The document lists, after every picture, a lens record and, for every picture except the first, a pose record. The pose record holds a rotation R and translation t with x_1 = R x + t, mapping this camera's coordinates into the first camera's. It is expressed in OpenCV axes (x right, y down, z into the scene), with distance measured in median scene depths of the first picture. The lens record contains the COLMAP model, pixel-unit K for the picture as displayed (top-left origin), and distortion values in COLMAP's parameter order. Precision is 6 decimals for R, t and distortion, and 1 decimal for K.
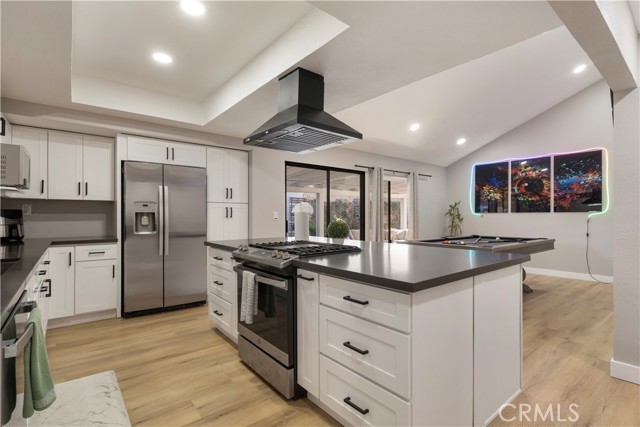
lens RADIAL K [[308.7, 0, 320.0], [0, 308.7, 213.5], [0, 0, 1]] dist [0.000982, 0.000232]
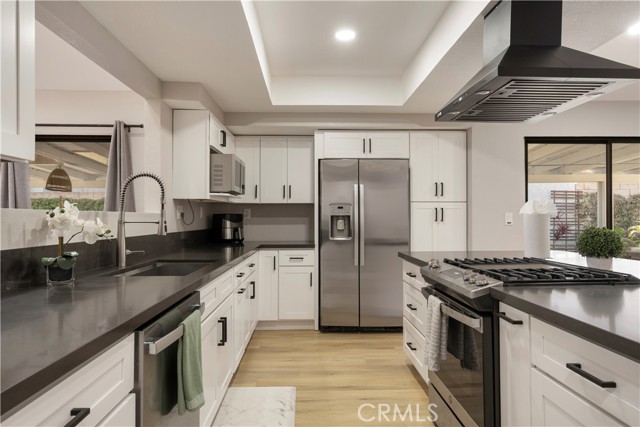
lens RADIAL K [[395.9, 0, 320.0], [0, 395.9, 213.5], [0, 0, 1]] dist [0.014341, 0.000391]
pose [[0.797015, -0.010266, -0.603872, 0.086951], [0.007118, 0.999946, -0.007604, -0.001294], [0.603918, 0.001762, 0.797045, 0.077434]]
